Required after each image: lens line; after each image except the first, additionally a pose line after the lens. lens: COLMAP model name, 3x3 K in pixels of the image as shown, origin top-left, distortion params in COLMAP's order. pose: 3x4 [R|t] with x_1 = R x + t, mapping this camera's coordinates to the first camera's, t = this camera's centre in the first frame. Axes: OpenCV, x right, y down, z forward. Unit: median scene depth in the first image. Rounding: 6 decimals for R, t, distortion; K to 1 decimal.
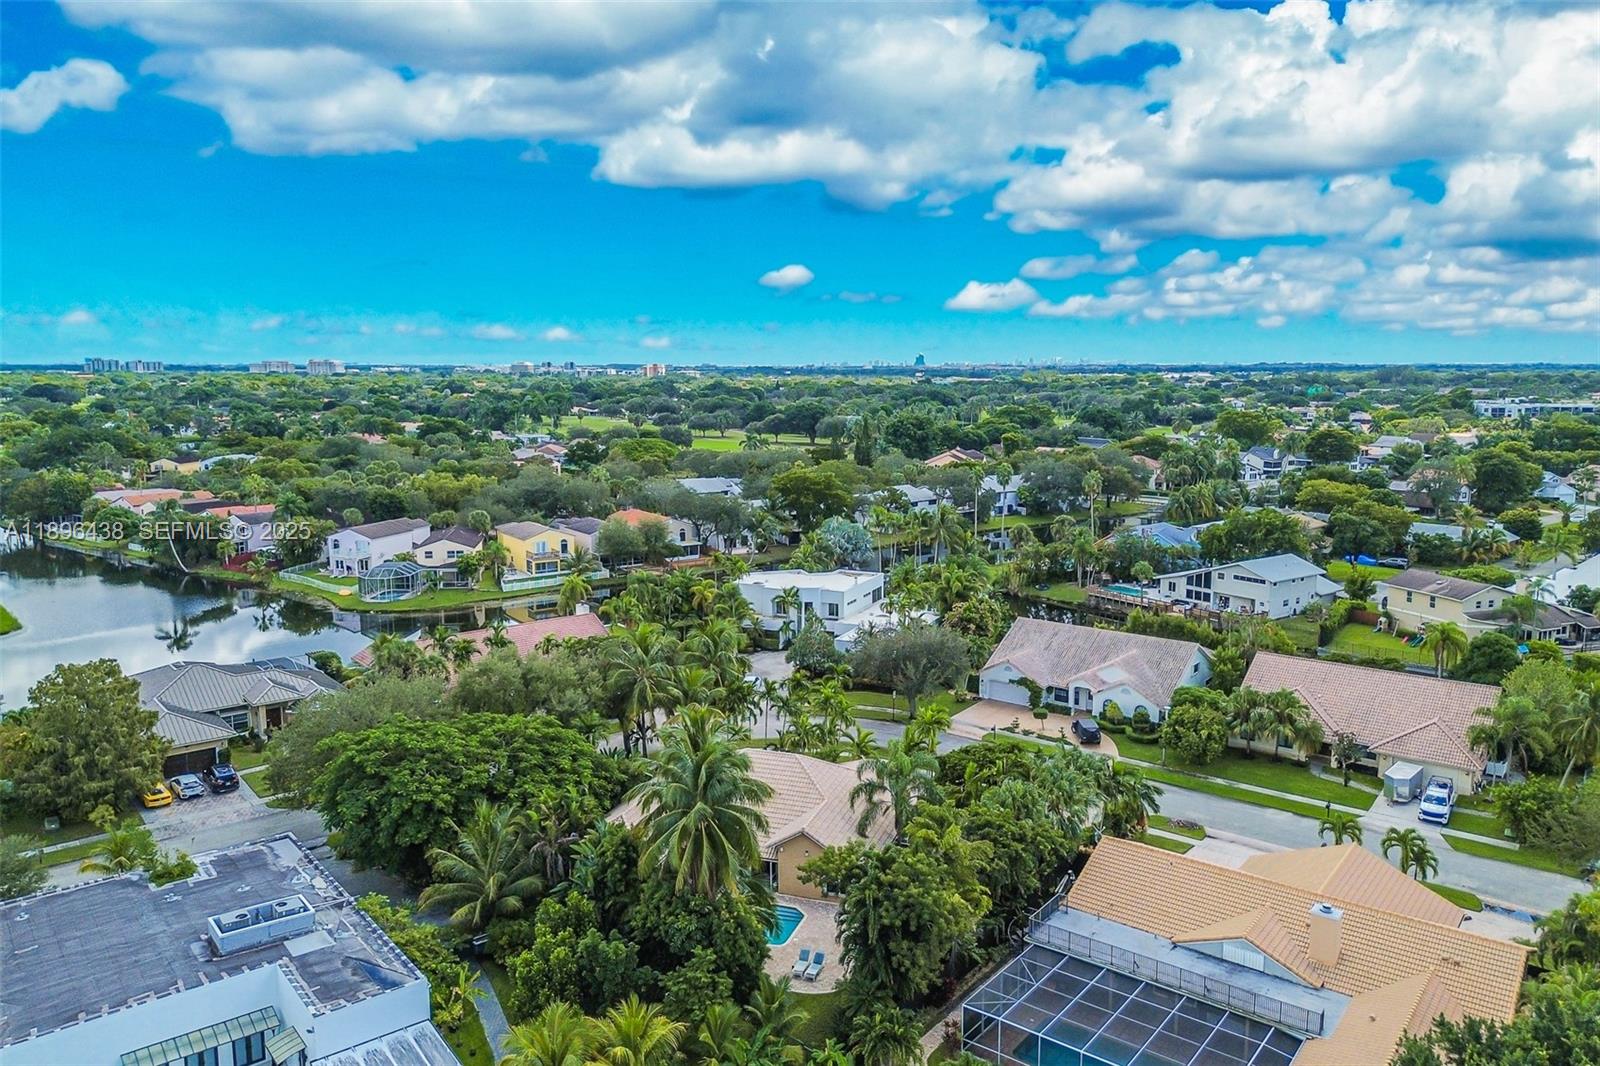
lens RADIAL K [[1072.1, 0, 800.0], [0, 1072.1, 533.0], [0, 0, 1]] dist [0.000681, 0.000126]
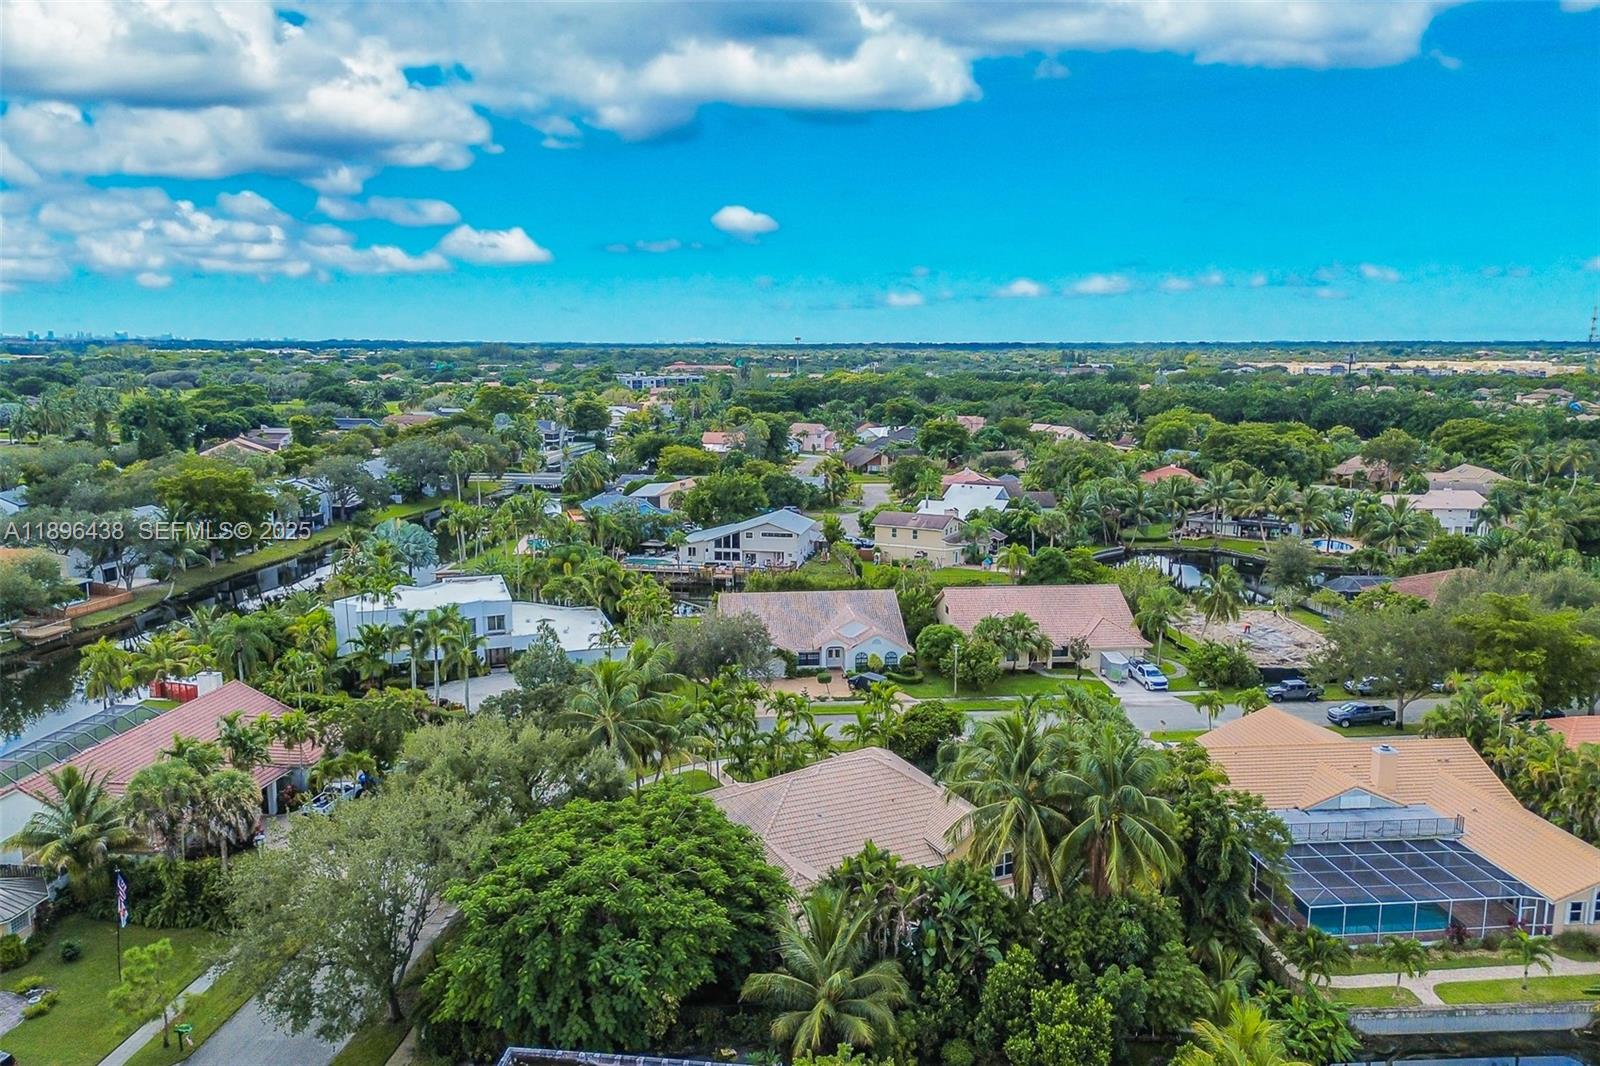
lens RADIAL K [[1072.1, 0, 800.0], [0, 1072.1, 533.0], [0, 0, 1]] dist [0.000681, 0.000126]
pose [[0.742570, -0.116757, 0.659513, -0.291416], [0.103473, 0.992865, 0.059267, -0.021575], [-0.661728, 0.024232, 0.749353, 0.158064]]
